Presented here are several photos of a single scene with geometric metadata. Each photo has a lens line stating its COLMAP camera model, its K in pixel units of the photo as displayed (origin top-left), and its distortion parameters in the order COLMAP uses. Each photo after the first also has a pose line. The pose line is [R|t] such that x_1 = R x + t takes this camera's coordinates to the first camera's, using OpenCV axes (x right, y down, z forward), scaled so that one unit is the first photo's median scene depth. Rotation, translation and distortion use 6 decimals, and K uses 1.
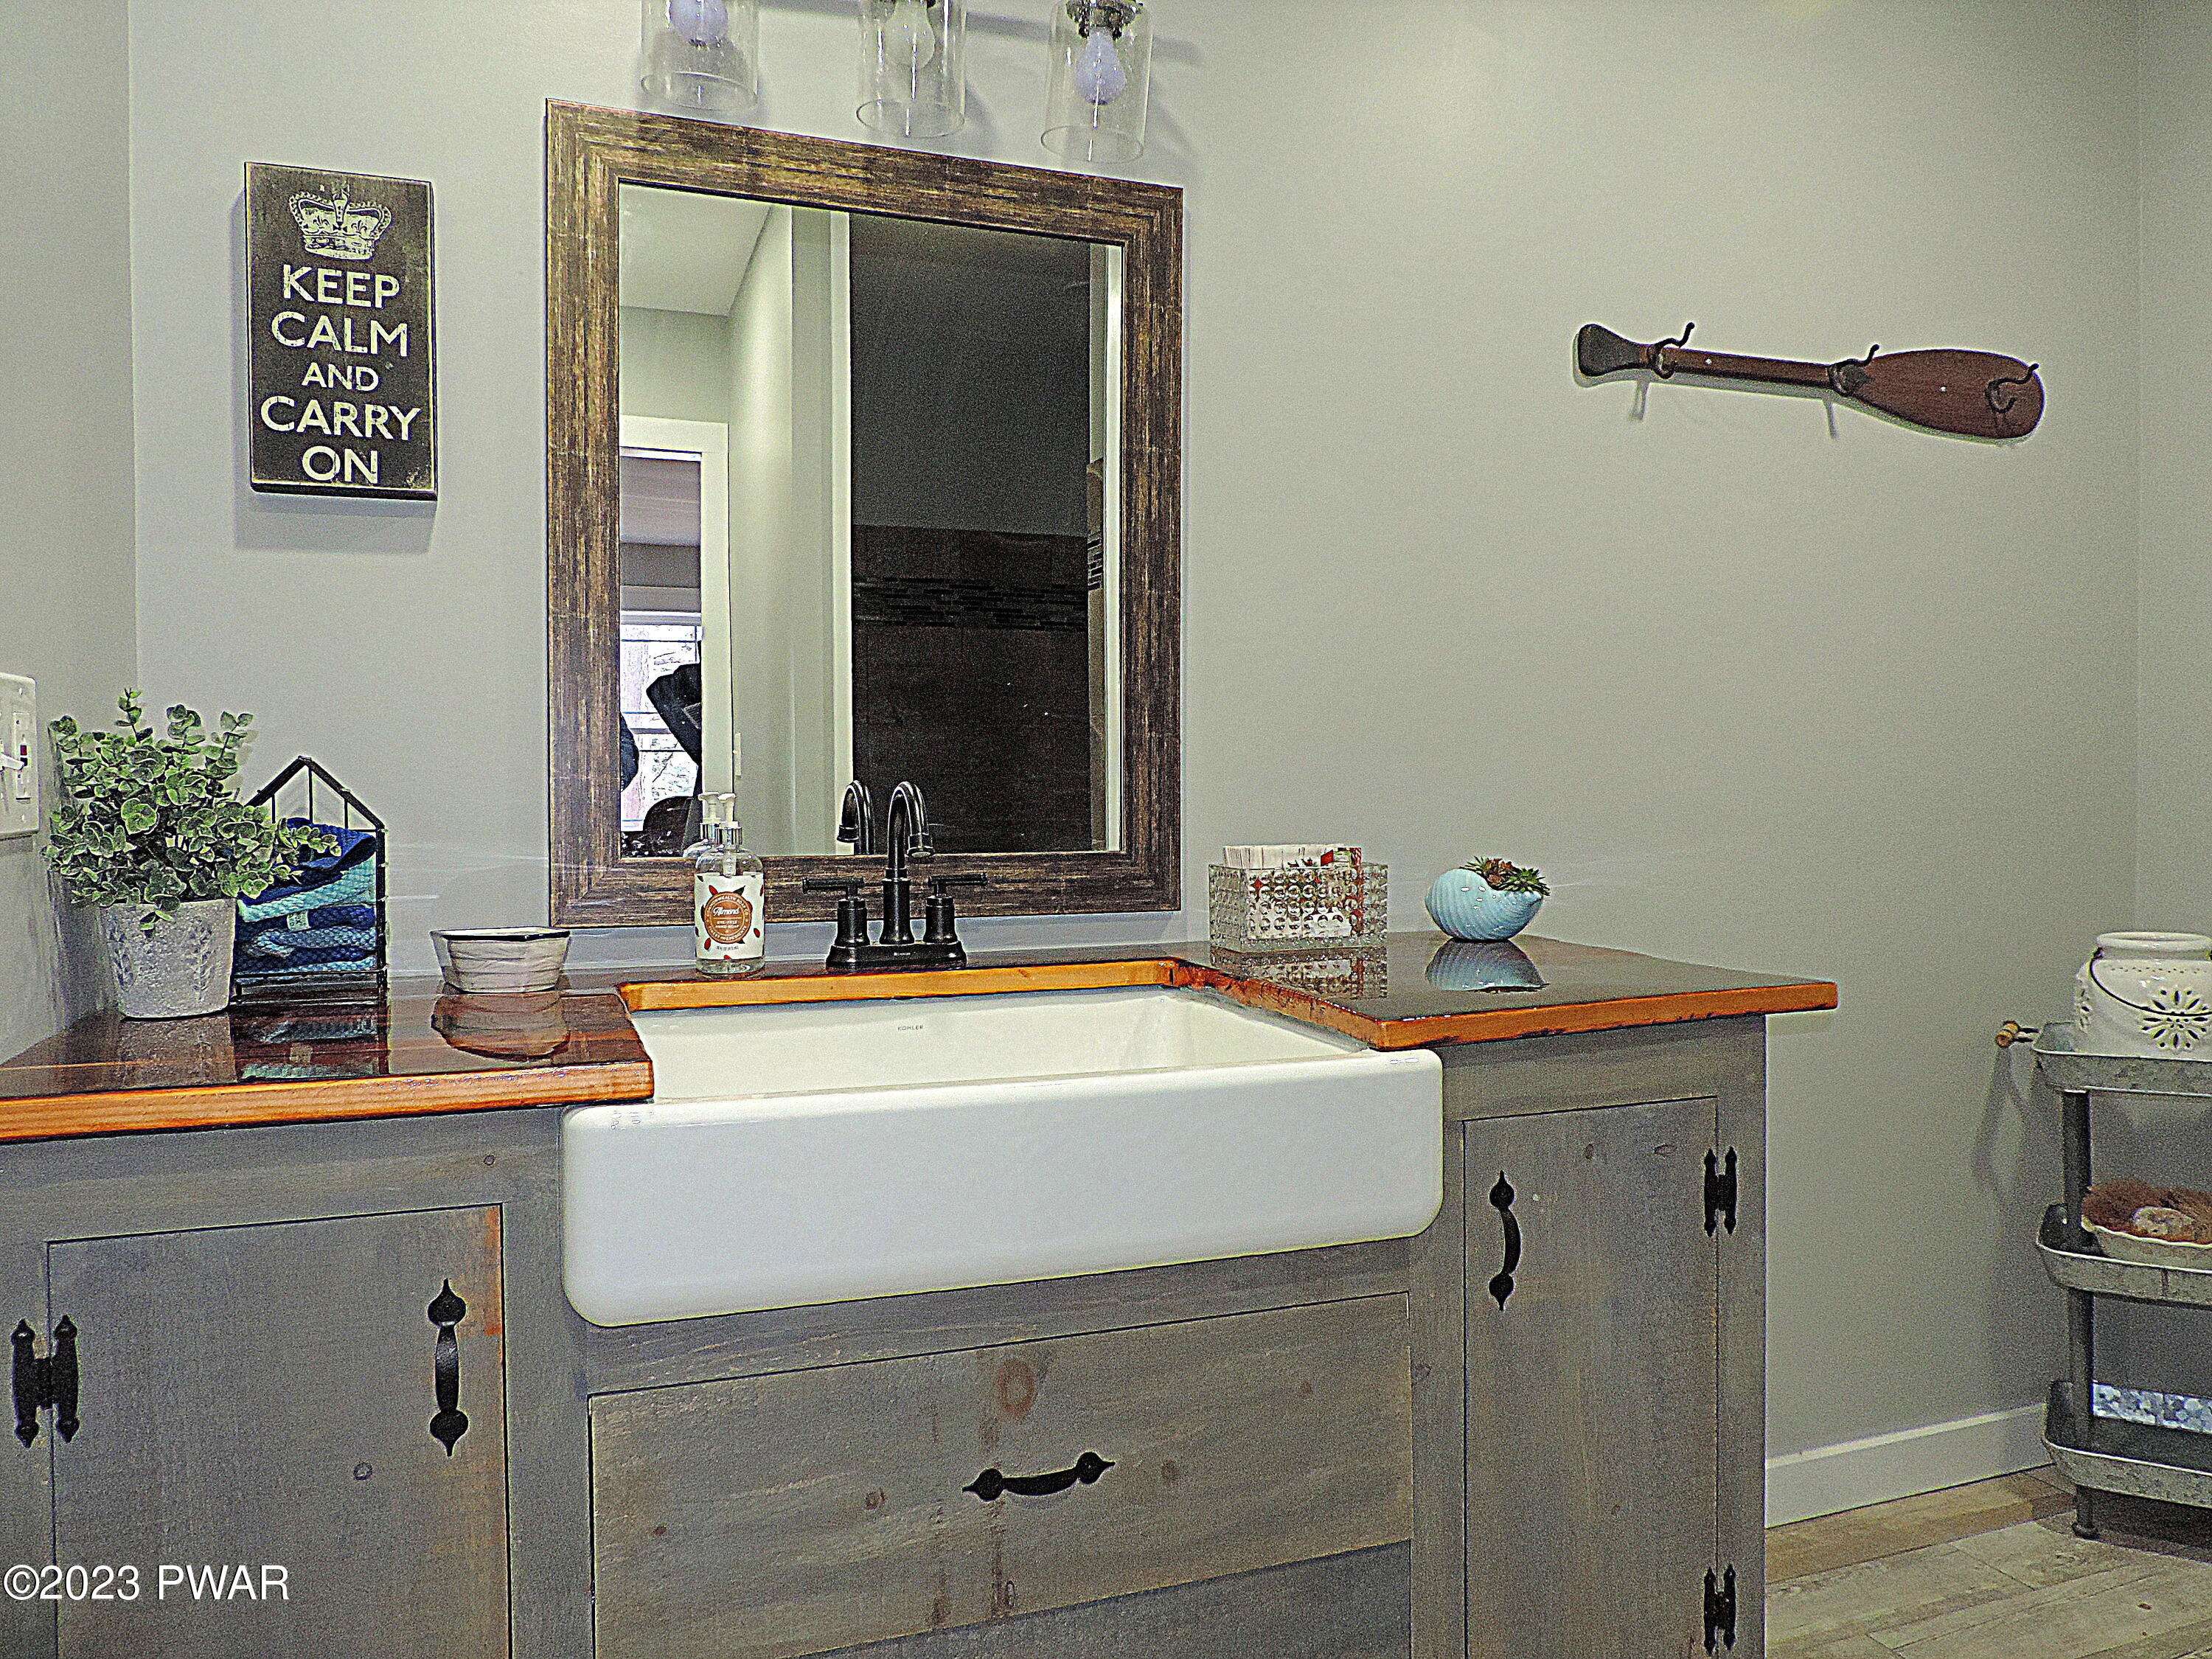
lens RADIAL K [[1580.1, 0, 1117.0], [0, 1580.1, 825.2], [0, 0, 1]] dist [-0.007768, -0.007393]
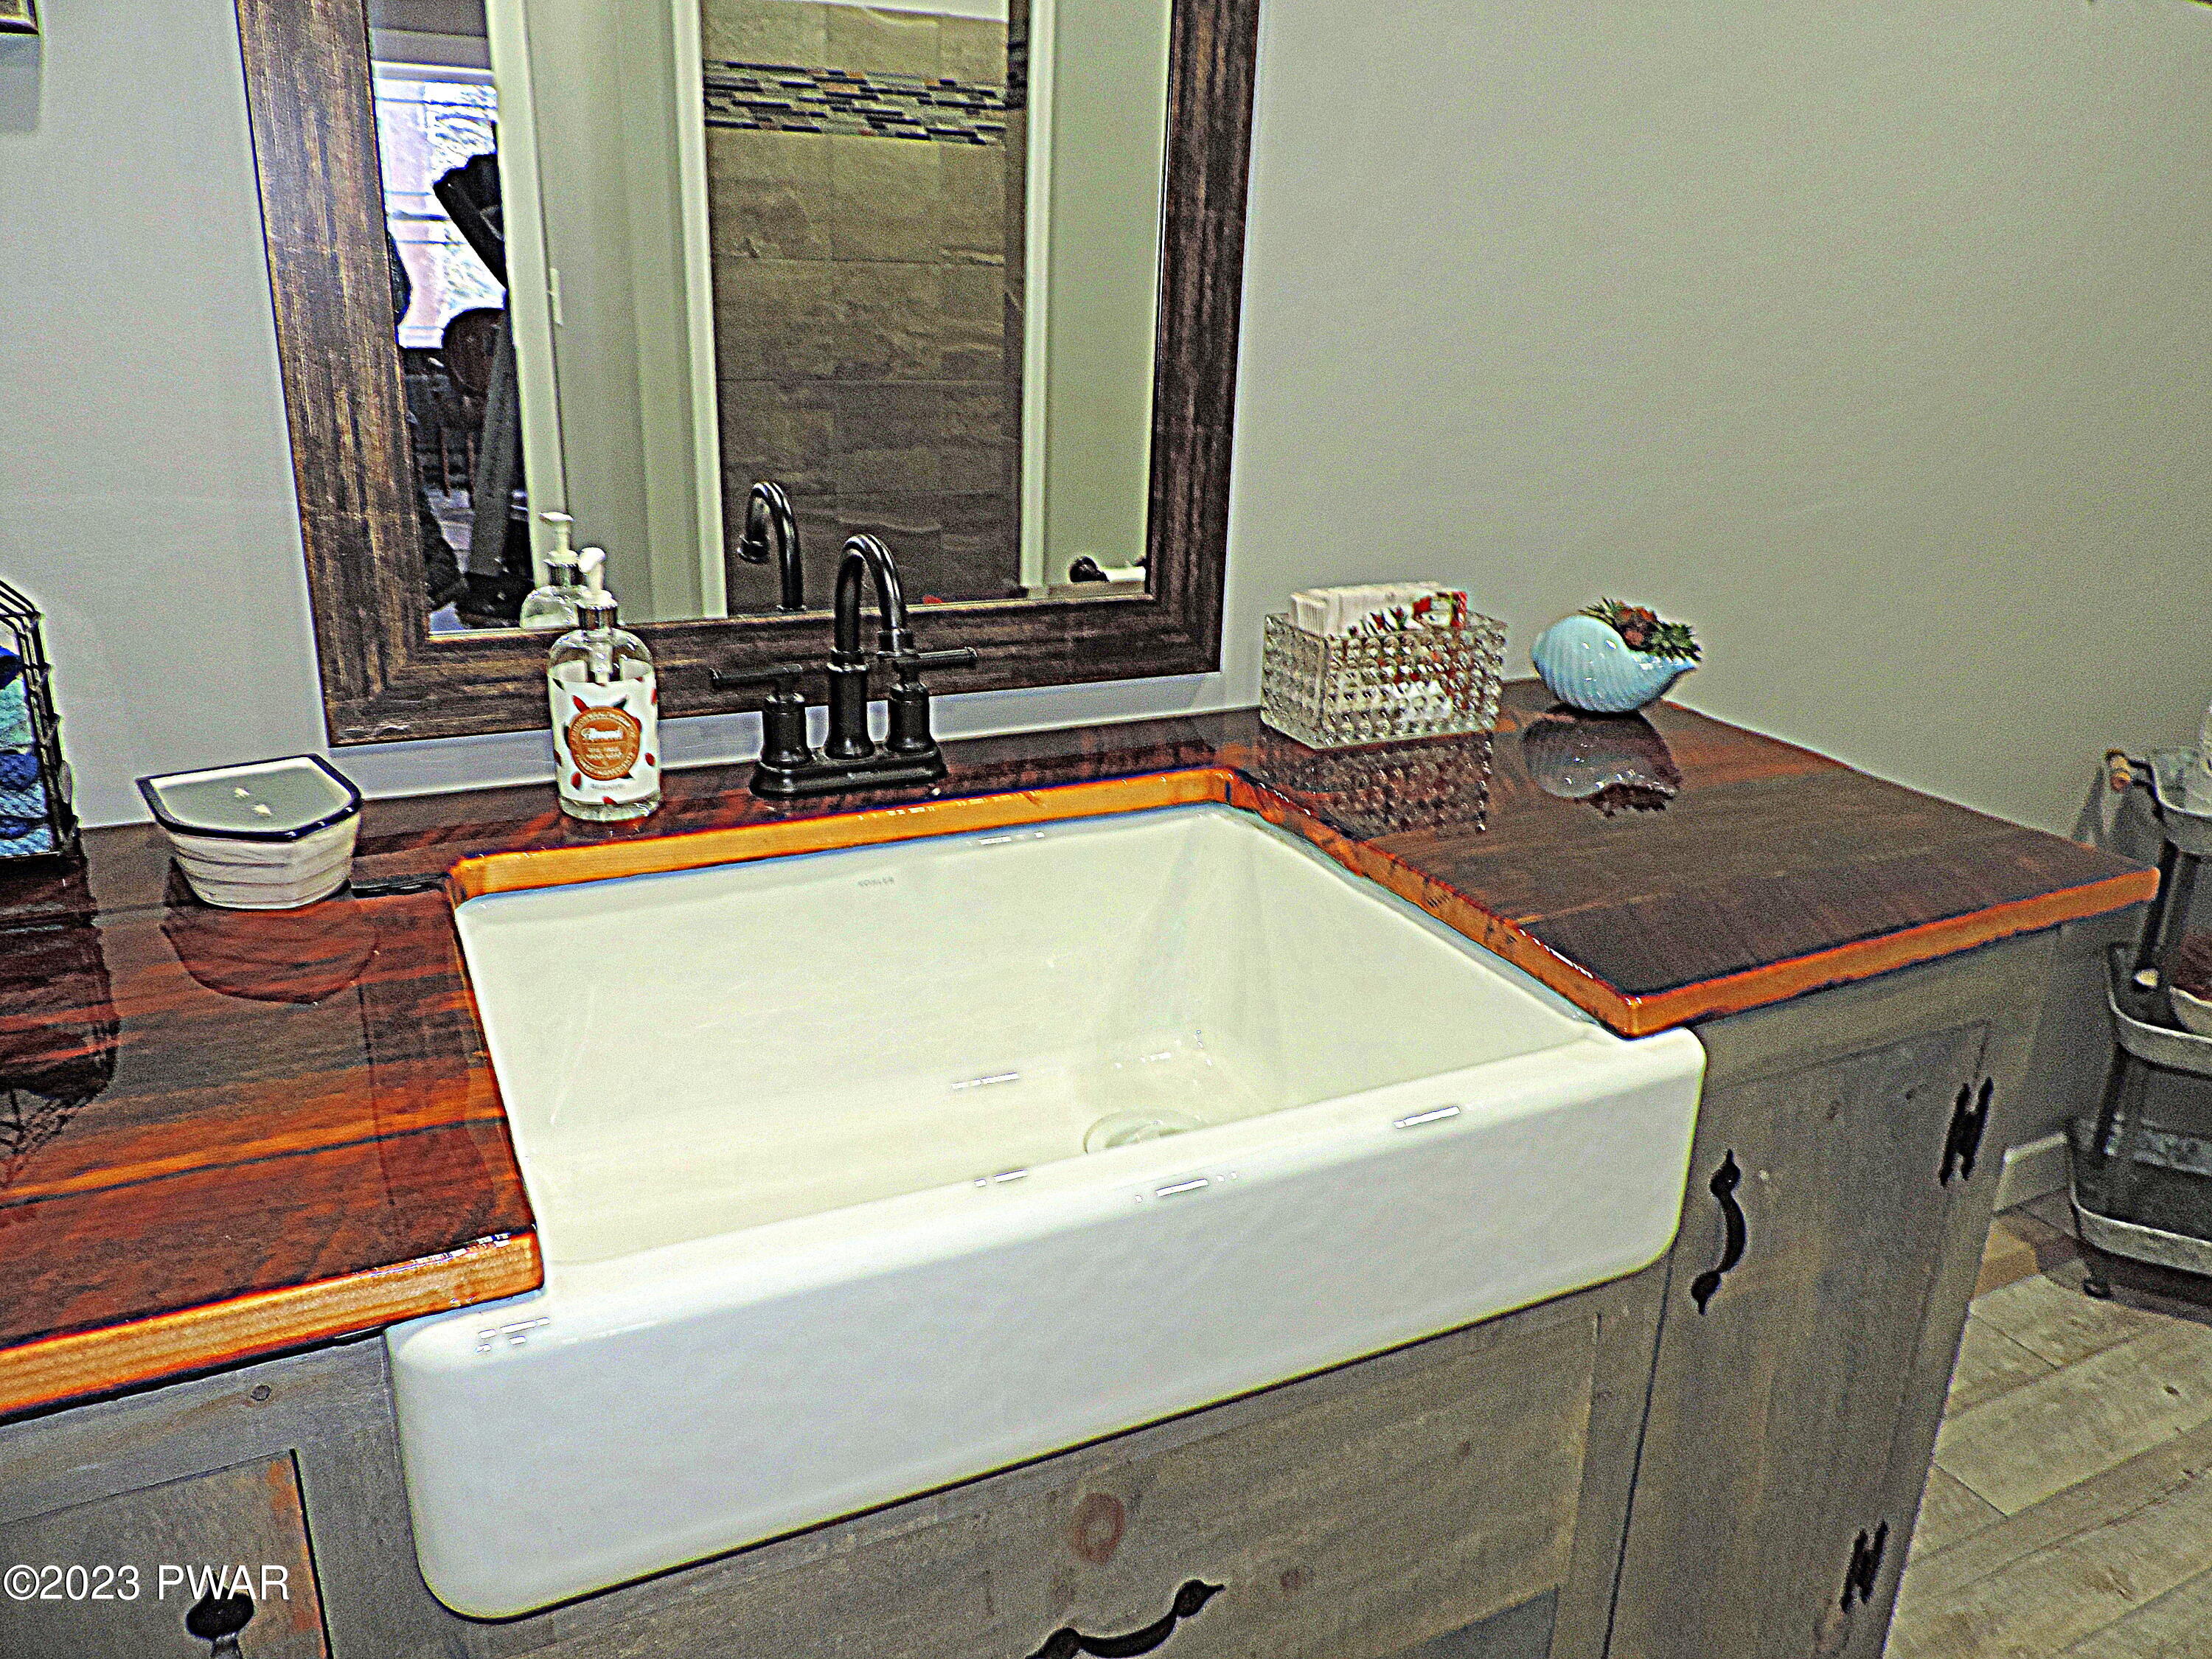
lens RADIAL K [[1580.1, 0, 1117.0], [0, 1580.1, 825.2], [0, 0, 1]] dist [-0.007768, -0.007393]
pose [[0.994415, 0.002037, 0.105524, -0.096155], [-0.034376, 0.951547, 0.305577, -0.114262], [-0.099788, -0.307498, 0.946302, 0.317608]]
